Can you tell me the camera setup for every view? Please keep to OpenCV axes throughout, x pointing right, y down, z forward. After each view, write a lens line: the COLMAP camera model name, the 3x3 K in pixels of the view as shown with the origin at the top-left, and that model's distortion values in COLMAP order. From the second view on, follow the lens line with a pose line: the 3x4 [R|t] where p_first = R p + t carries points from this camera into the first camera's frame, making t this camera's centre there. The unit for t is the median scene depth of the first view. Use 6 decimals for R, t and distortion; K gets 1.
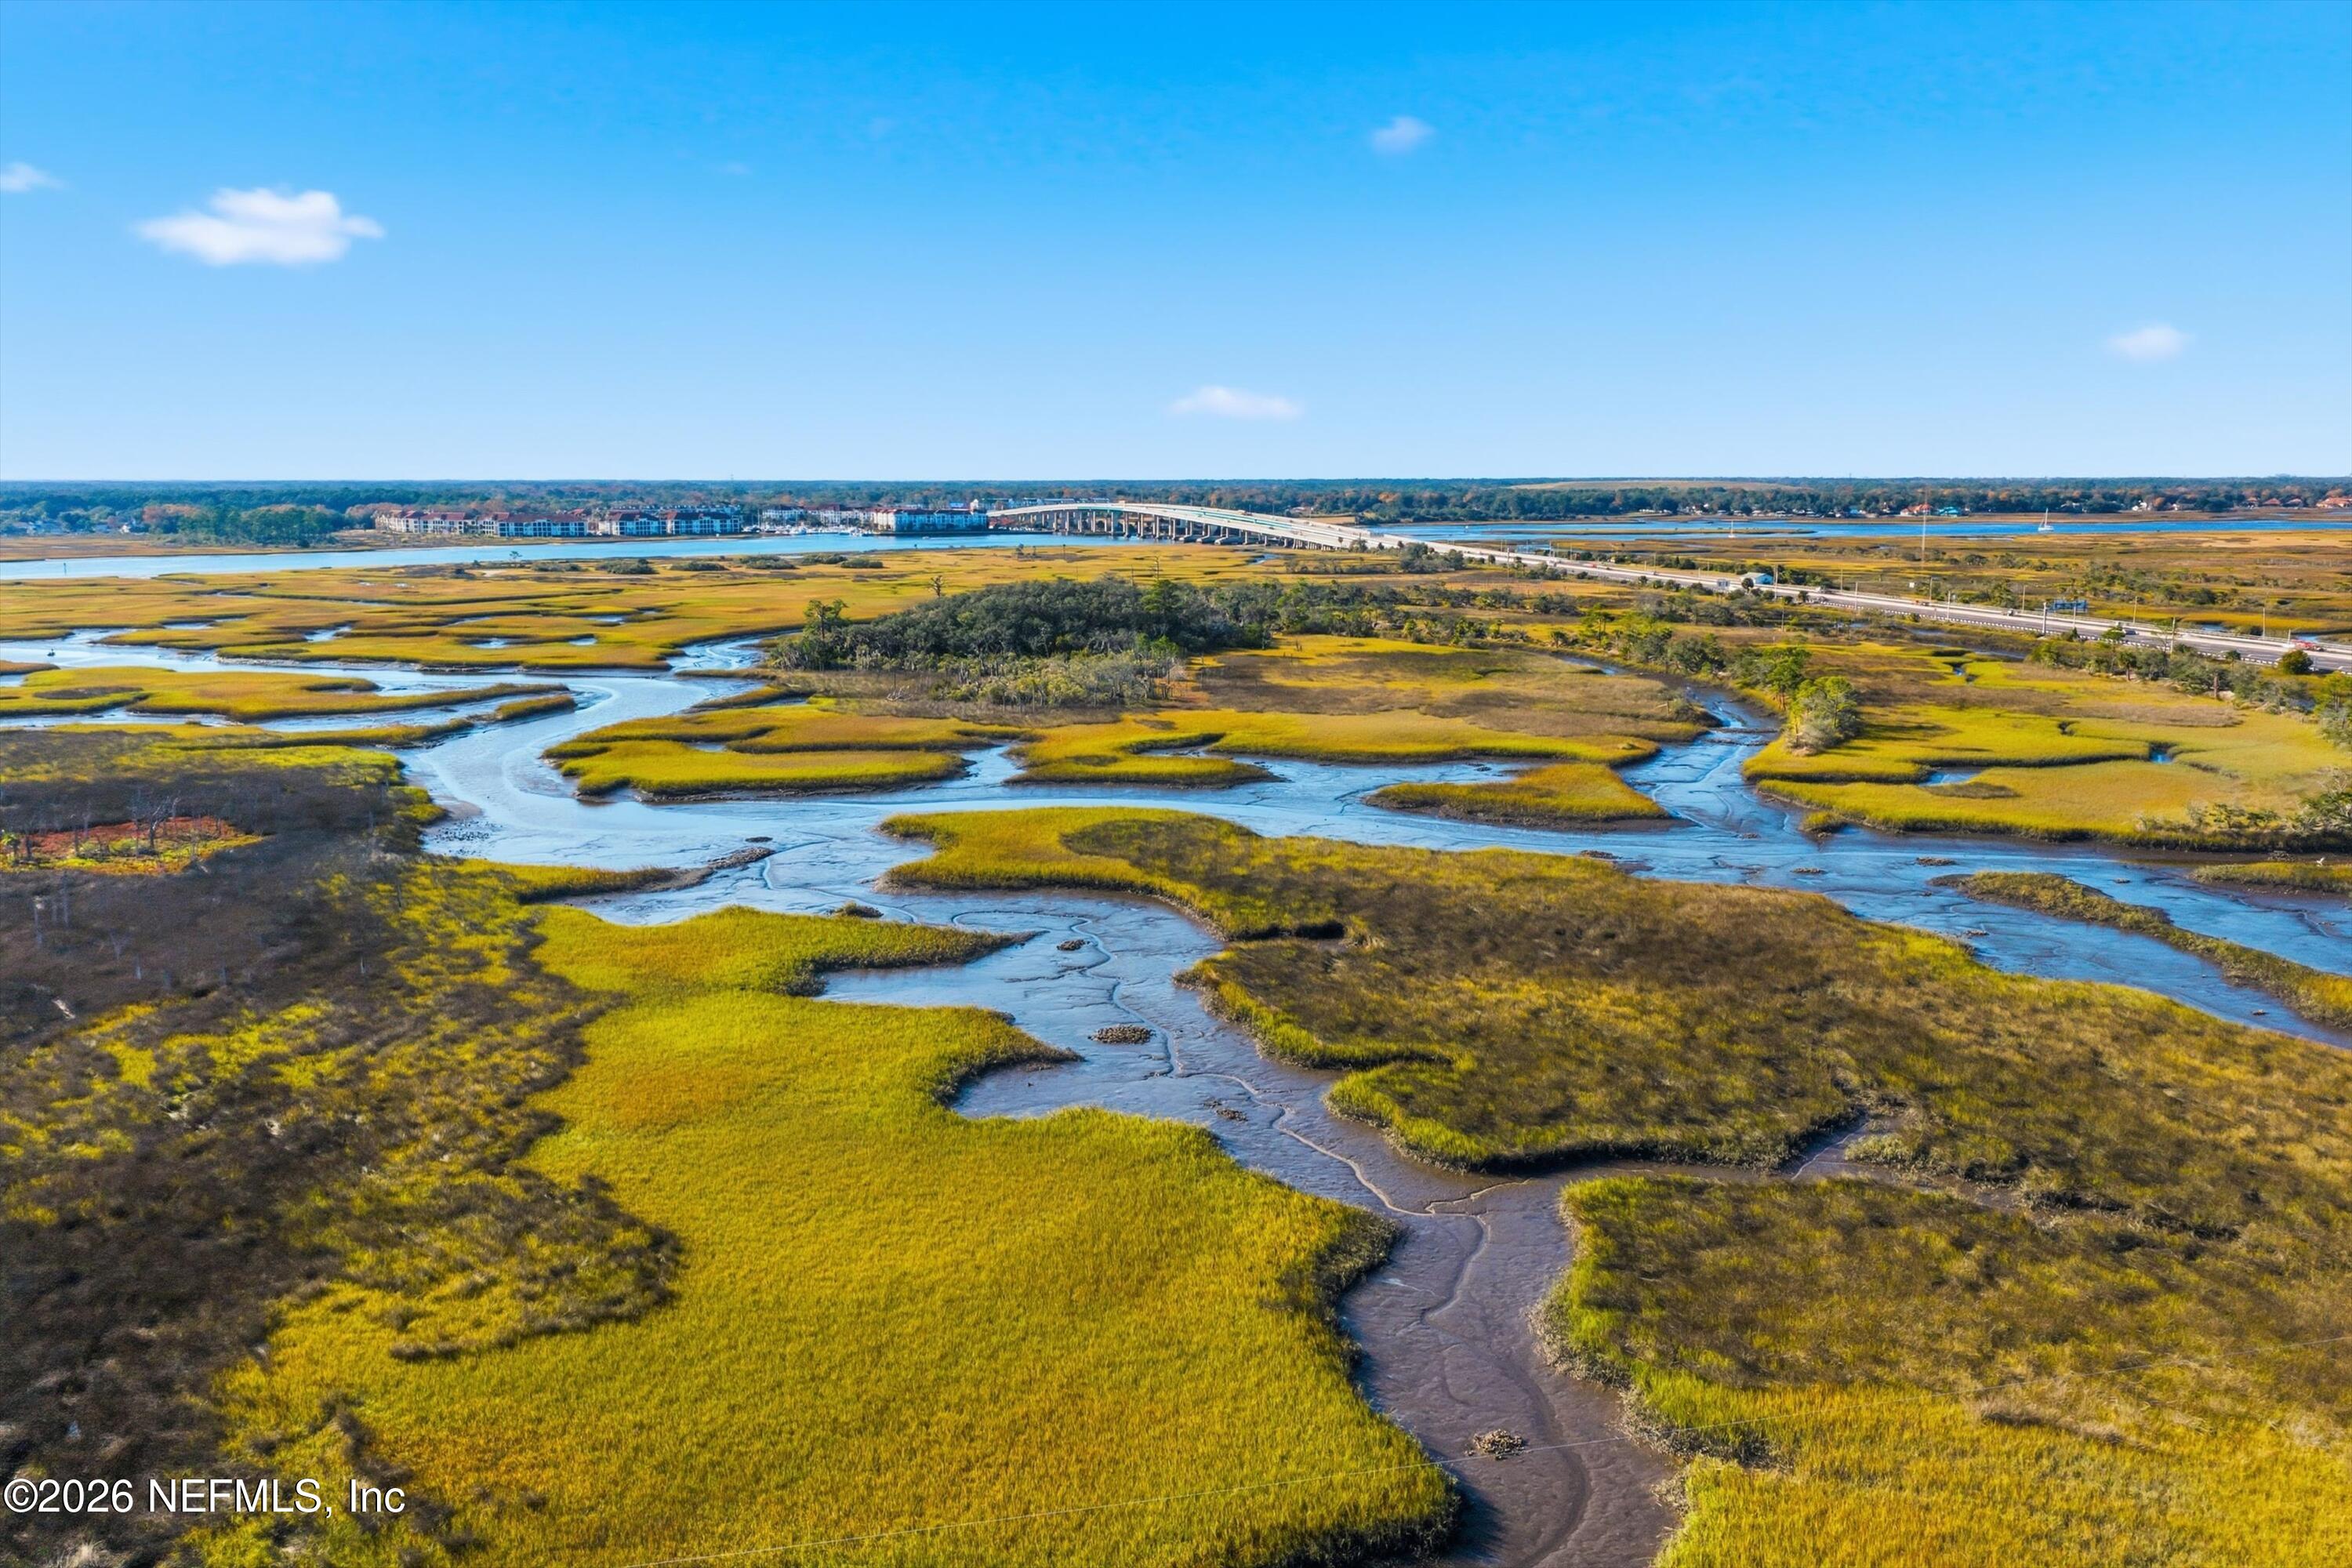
lens RADIAL K [[1946.1, 0, 1186.9], [0, 1946.1, 778.9], [0, 0, 1]] dist [0.021810, -0.041165]
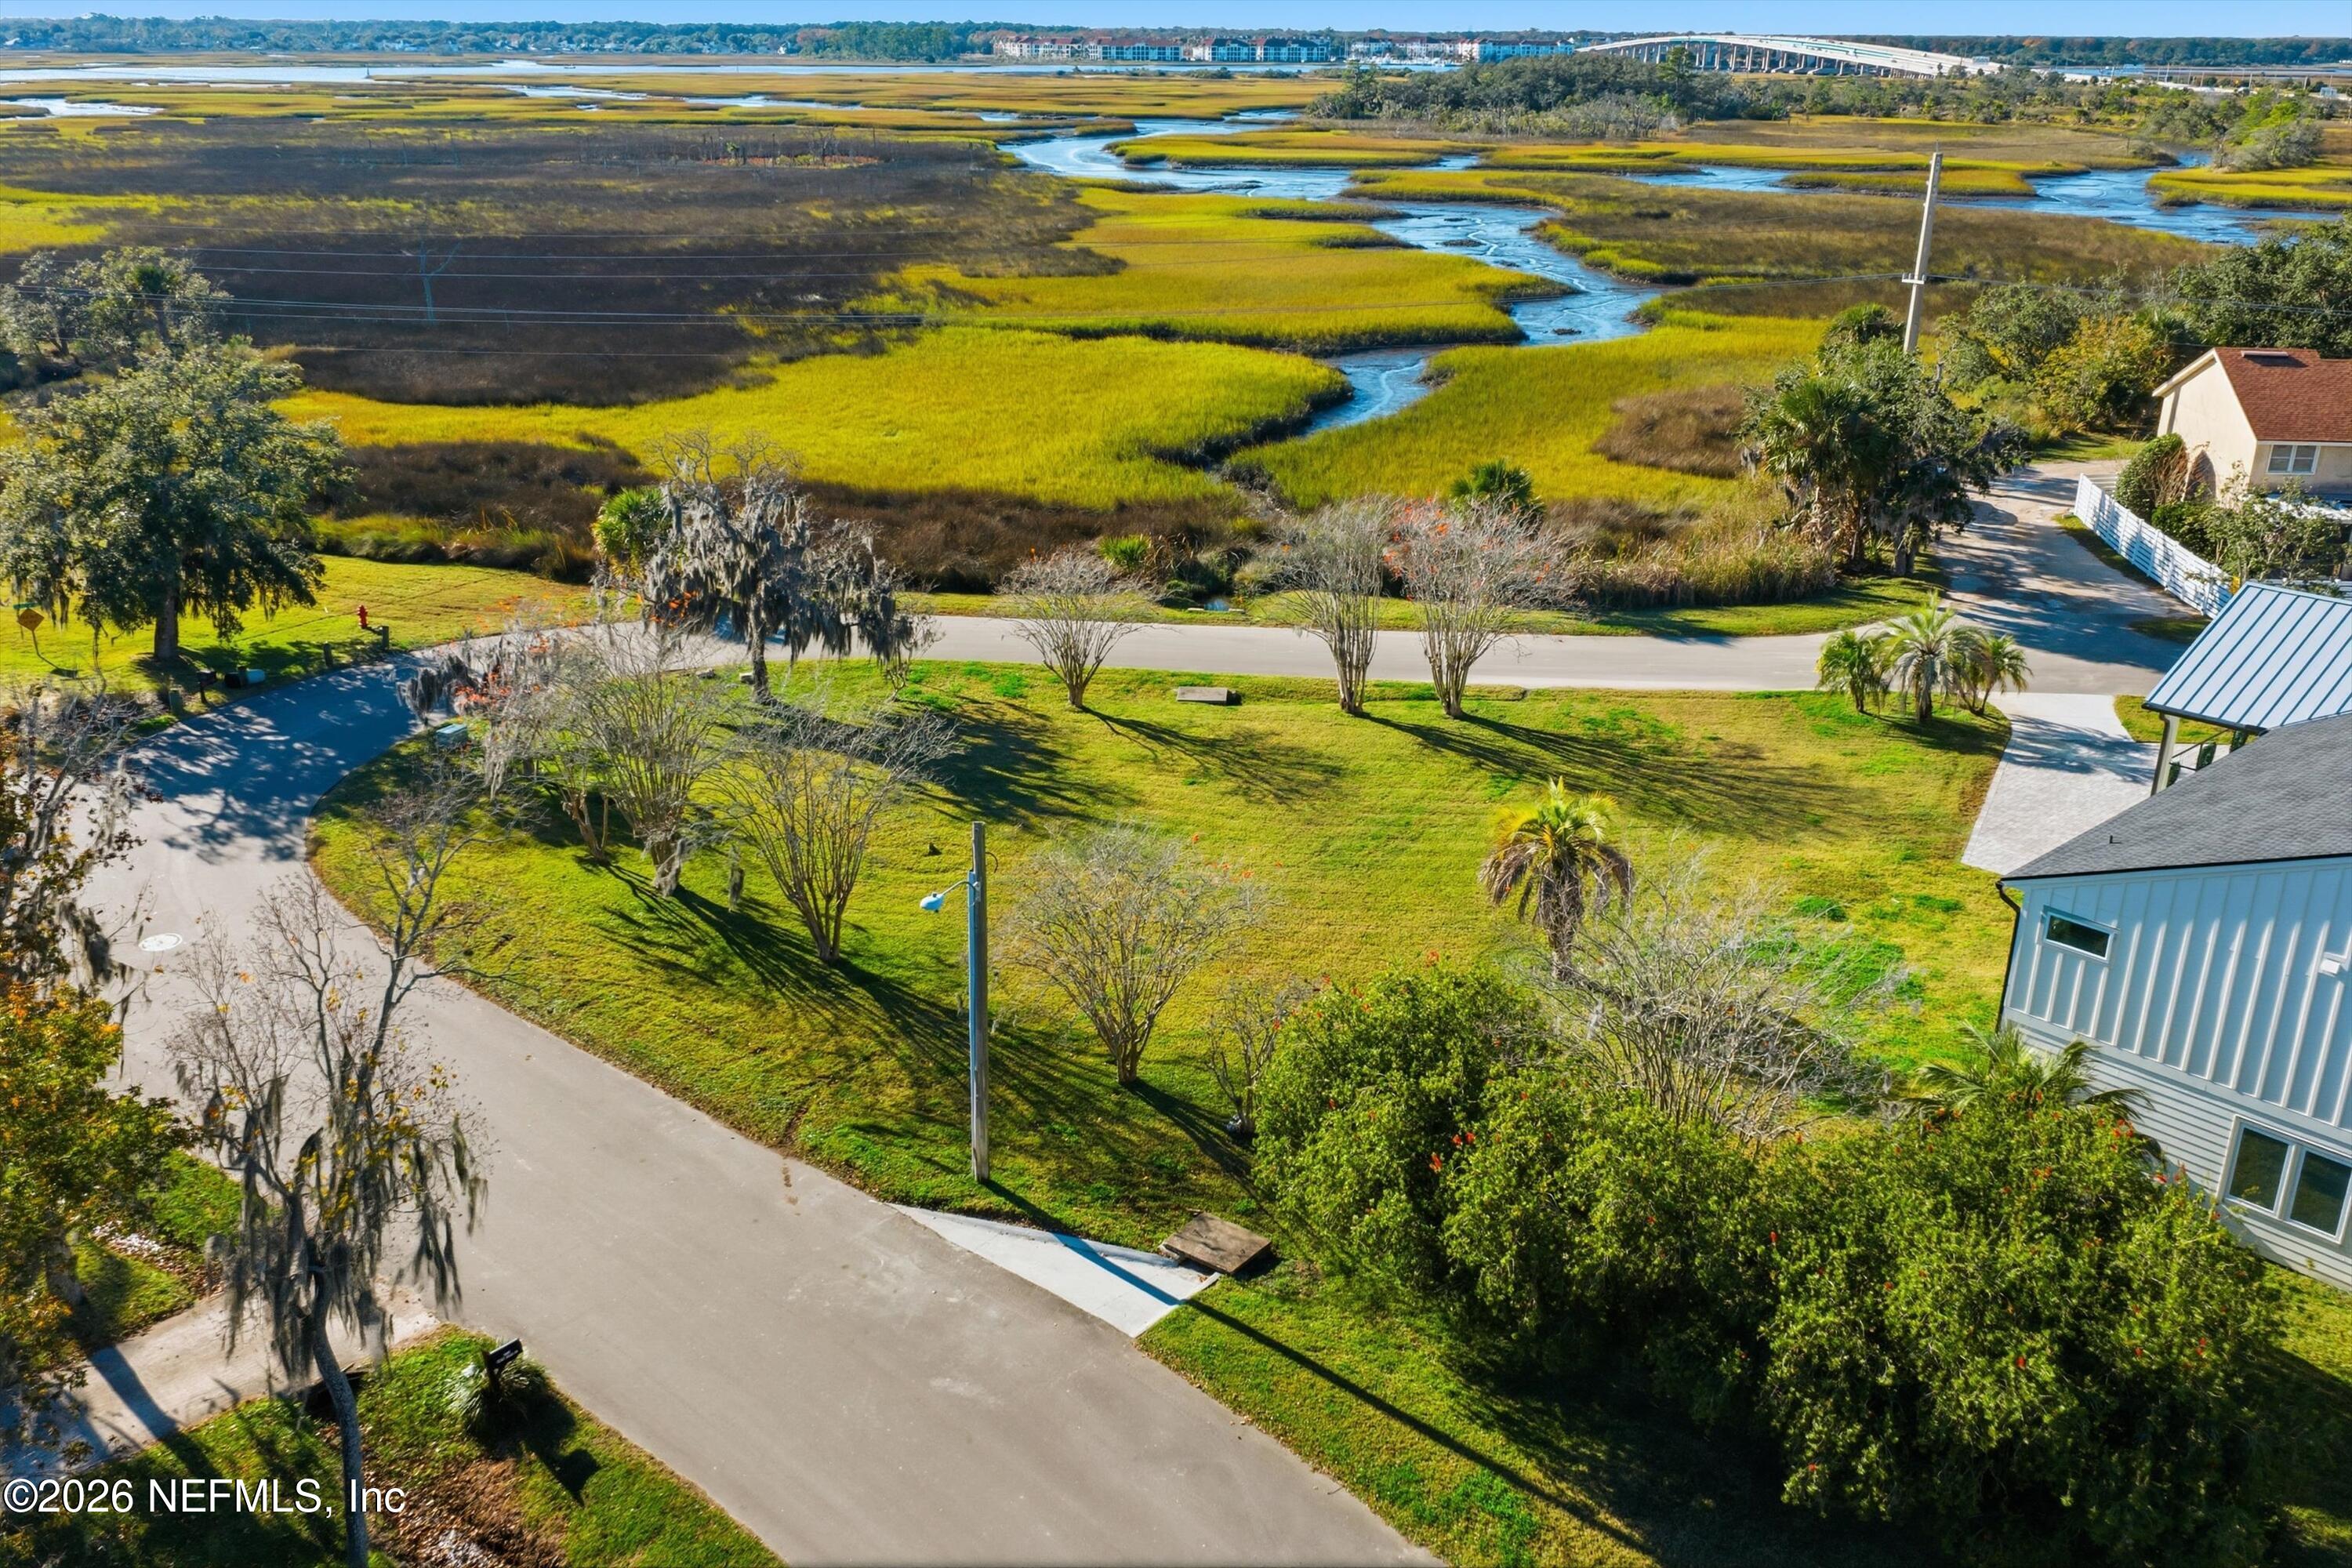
lens RADIAL K [[1946.1, 0, 1186.9], [0, 1946.1, 778.9], [0, 0, 1]] dist [0.021810, -0.041165]
pose [[0.955420, 0.114630, -0.272090, 0.035254], [-0.055349, 0.974756, 0.216305, 0.037446], [0.290017, -0.191602, 0.937645, -0.075632]]
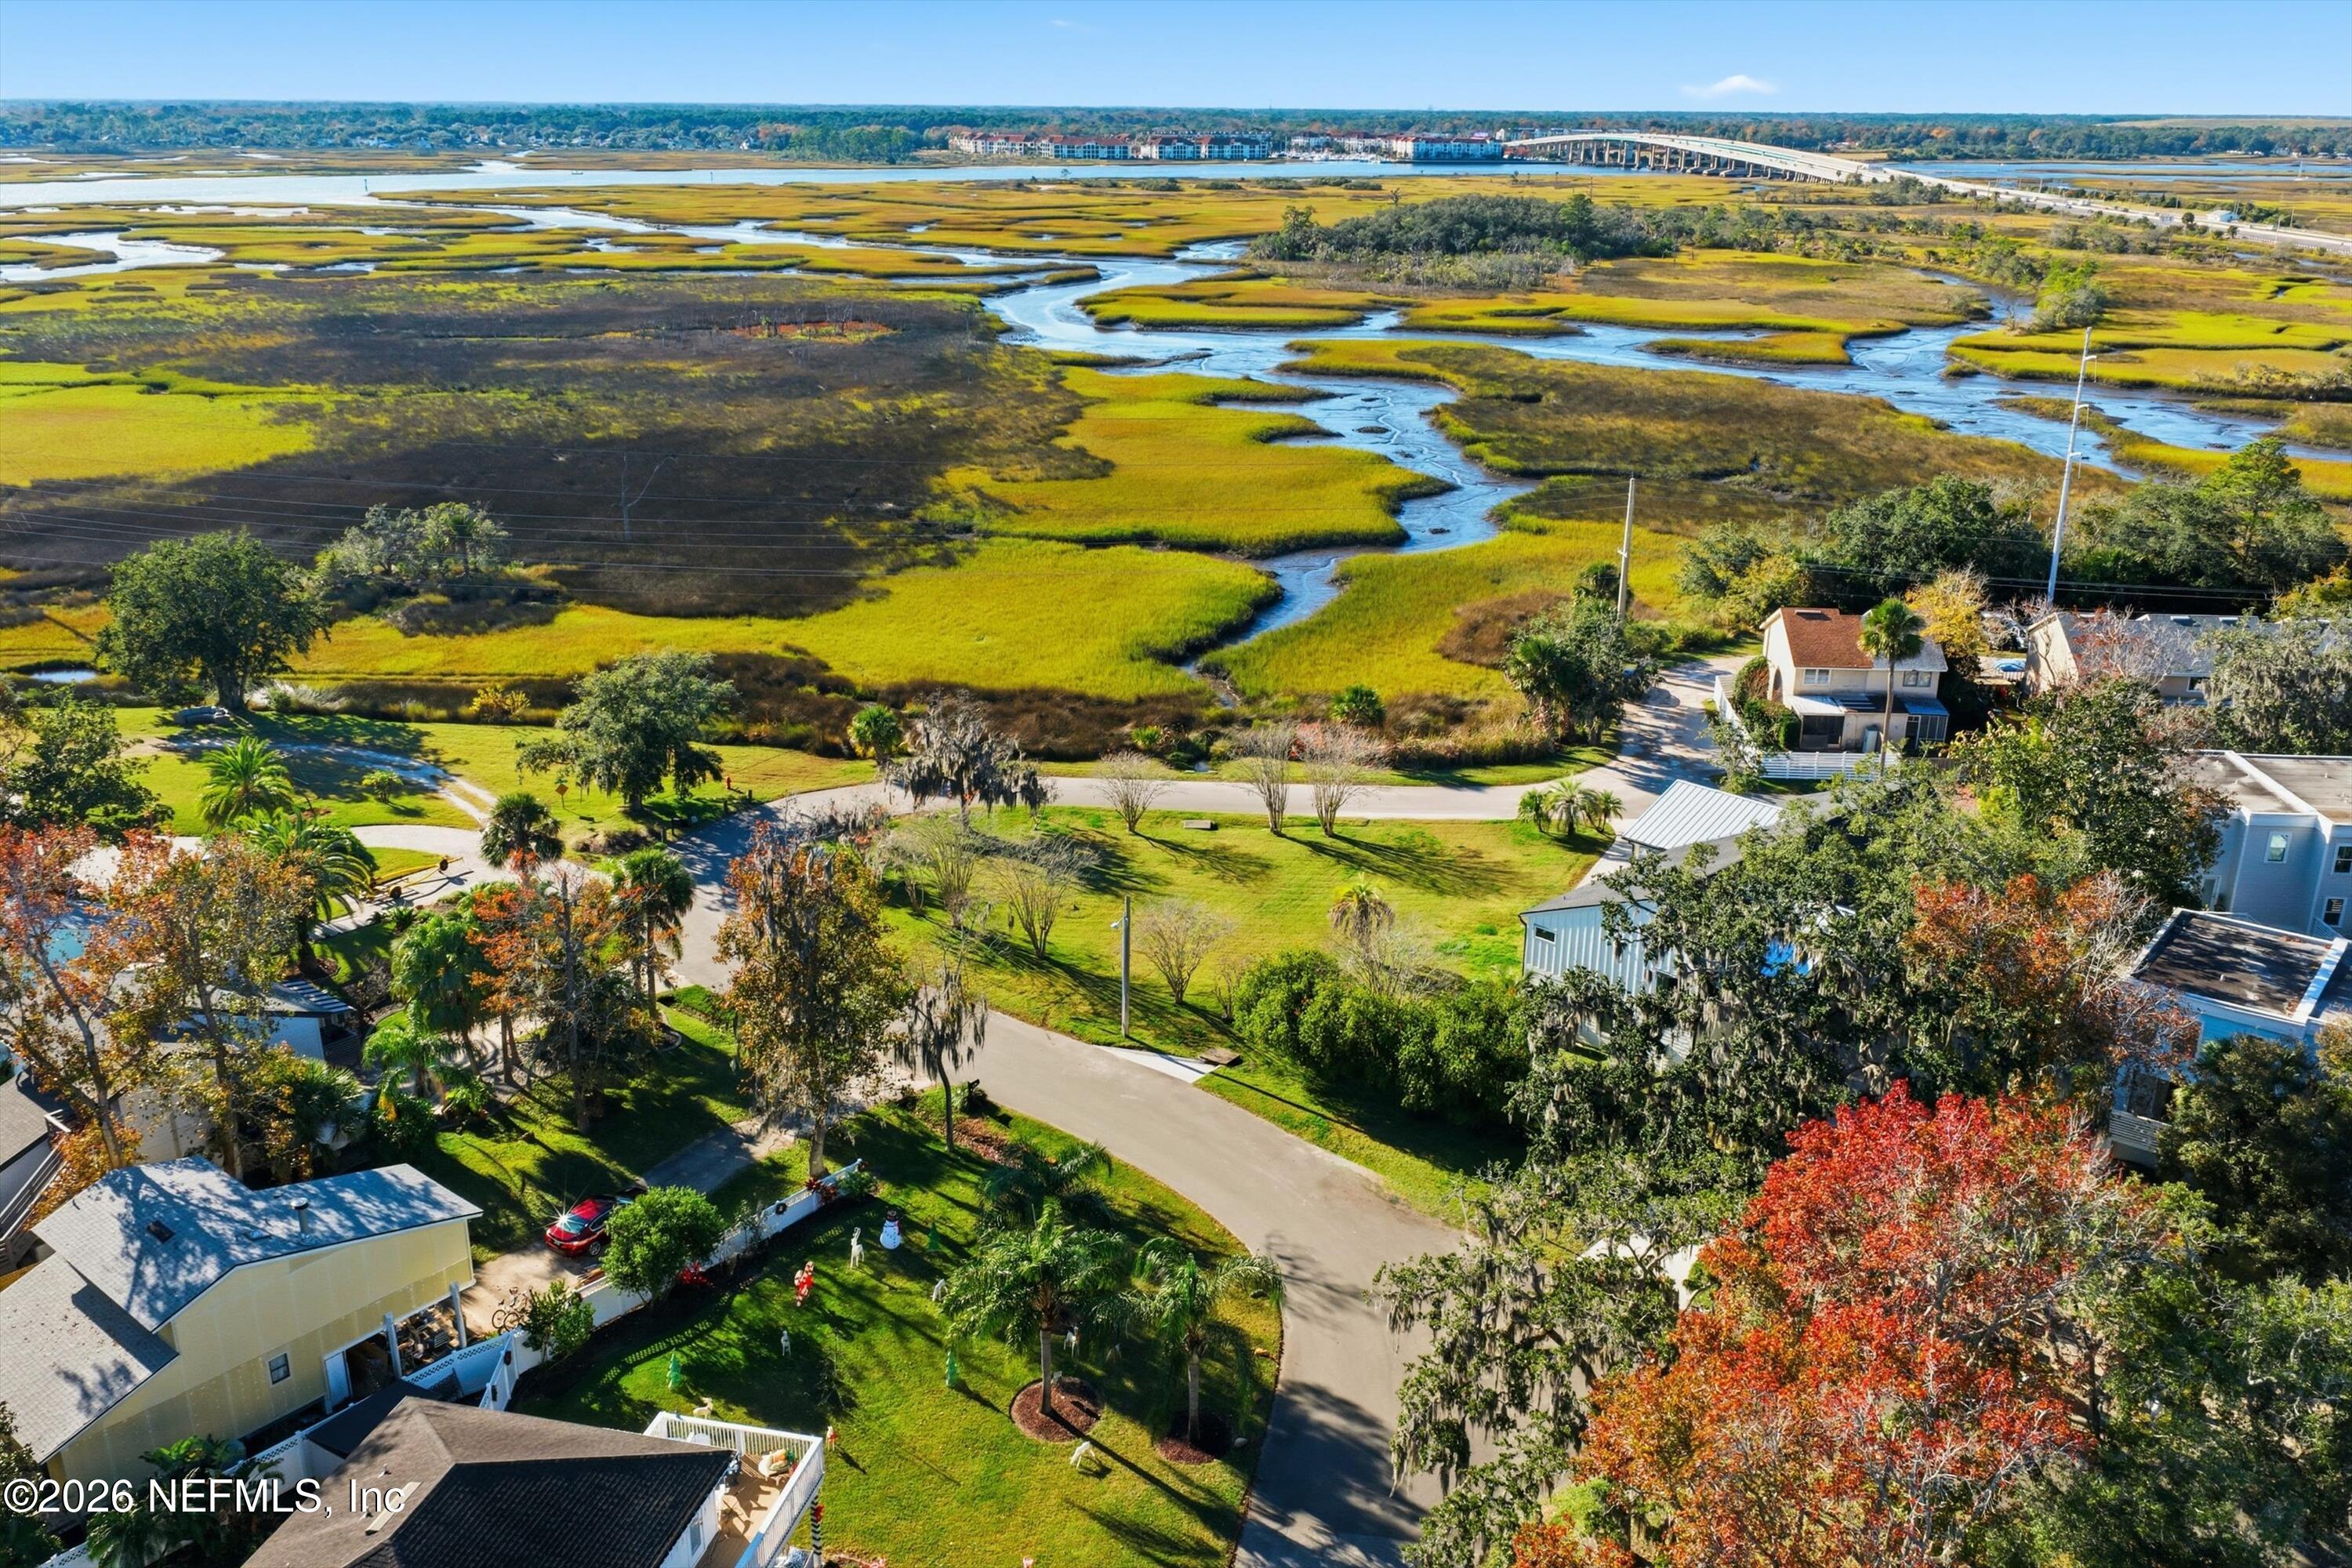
lens RADIAL K [[1946.1, 0, 1186.9], [0, 1946.1, 778.9], [0, 0, 1]] dist [0.021810, -0.041165]
pose [[0.963101, 0.096993, -0.251057, 0.048742], [-0.050964, 0.981652, 0.183746, 0.022133], [0.264273, -0.164171, 0.950373, -0.135186]]
